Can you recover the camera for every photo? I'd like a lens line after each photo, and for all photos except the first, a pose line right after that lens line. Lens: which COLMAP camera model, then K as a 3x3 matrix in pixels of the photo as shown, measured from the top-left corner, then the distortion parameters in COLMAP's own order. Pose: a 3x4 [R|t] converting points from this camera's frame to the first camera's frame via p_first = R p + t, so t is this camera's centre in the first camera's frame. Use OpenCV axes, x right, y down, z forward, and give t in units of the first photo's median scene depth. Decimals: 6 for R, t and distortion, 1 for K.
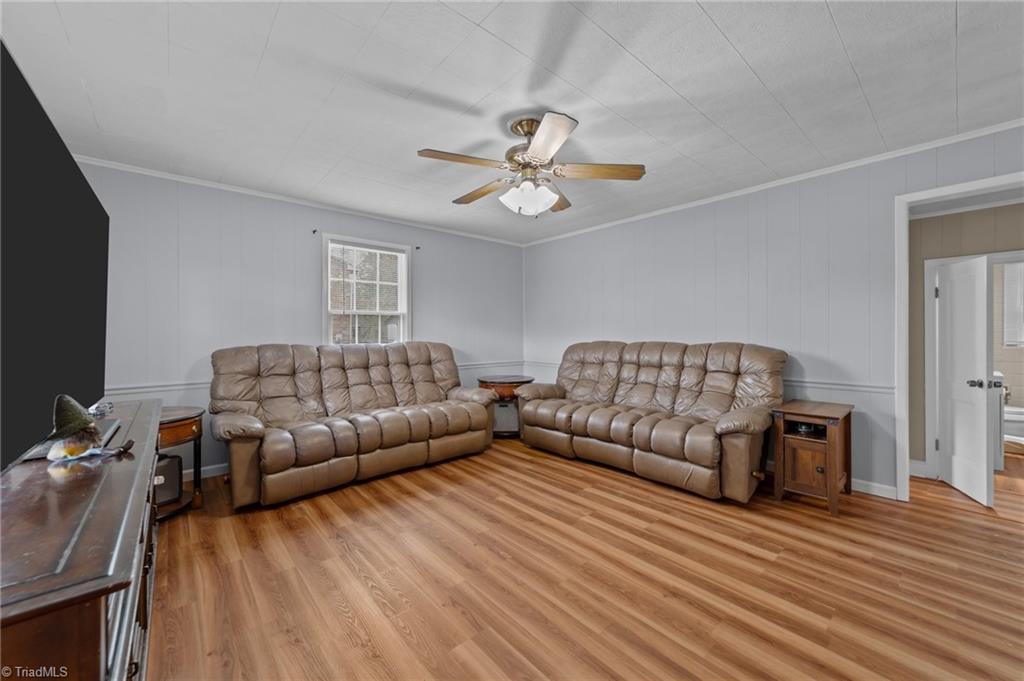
lens RADIAL K [[392.1, 0, 509.2], [0, 392.1, 335.8], [0, 0, 1]] dist [-0.005199, 0.004068]
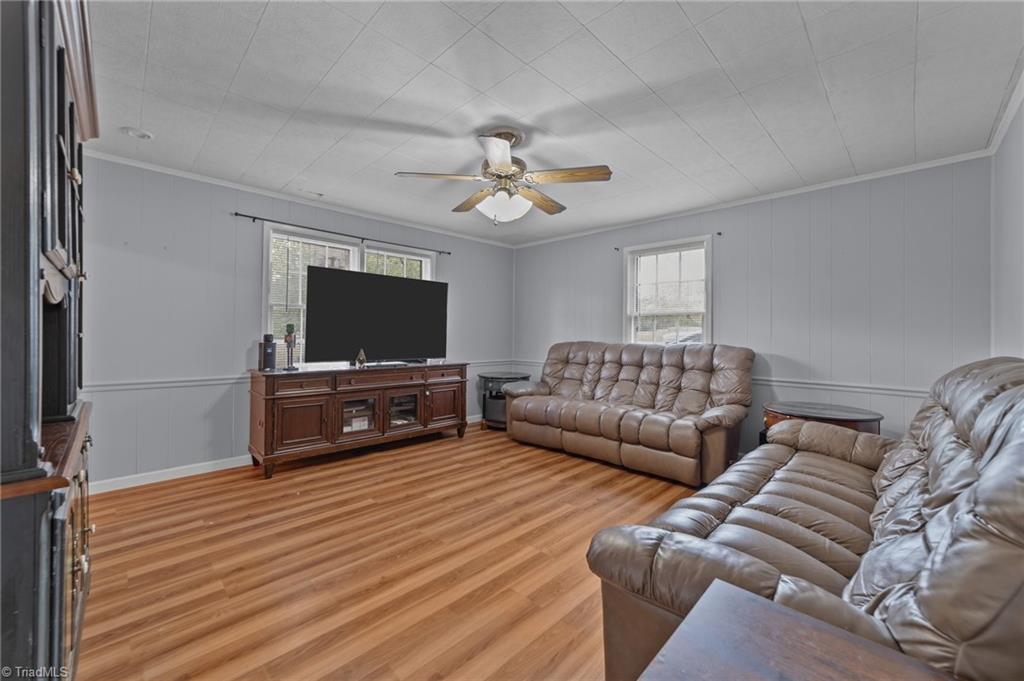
lens RADIAL K [[392.1, 0, 504.1], [0, 392.1, 333.6], [0, 0, 1]] dist [-0.005199, 0.004068]
pose [[0.071633, 0.001058, -0.997431, 0.786185], [-0.014902, 0.999889, -0.000010, -0.002344], [0.997320, 0.014865, 0.071640, 0.657473]]
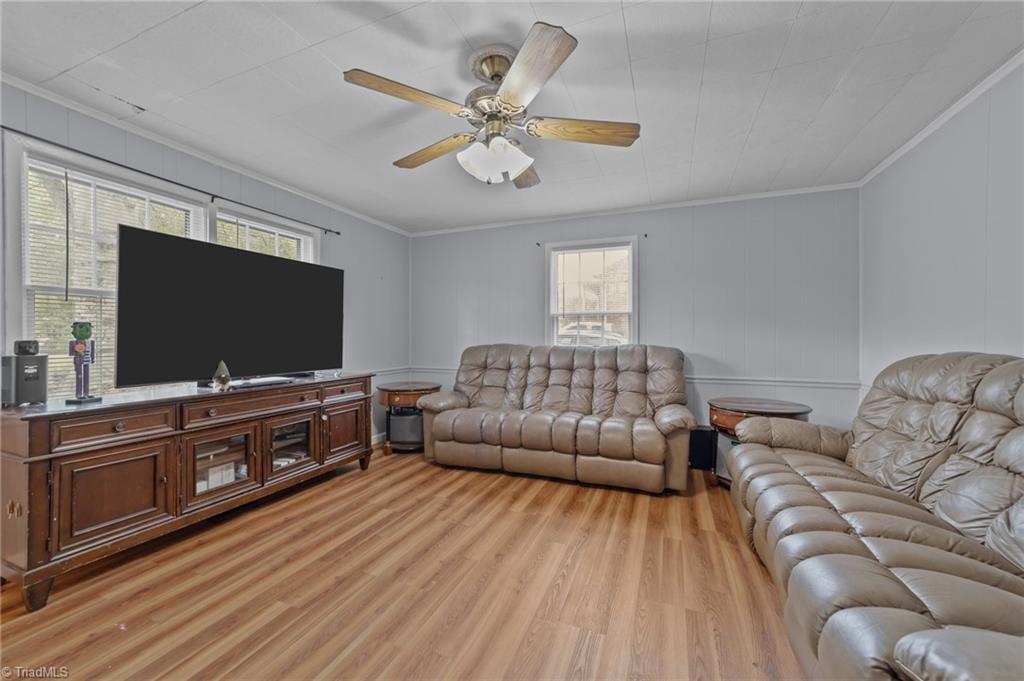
lens RADIAL K [[392.1, 0, 509.6], [0, 392.1, 340.1], [0, 0, 1]] dist [-0.005199, 0.004068]
pose [[0.452627, 0.007601, -0.891668, 0.539639], [-0.005242, 0.999969, 0.005863, 0.001124], [0.891685, 0.002020, 0.452653, 0.479925]]
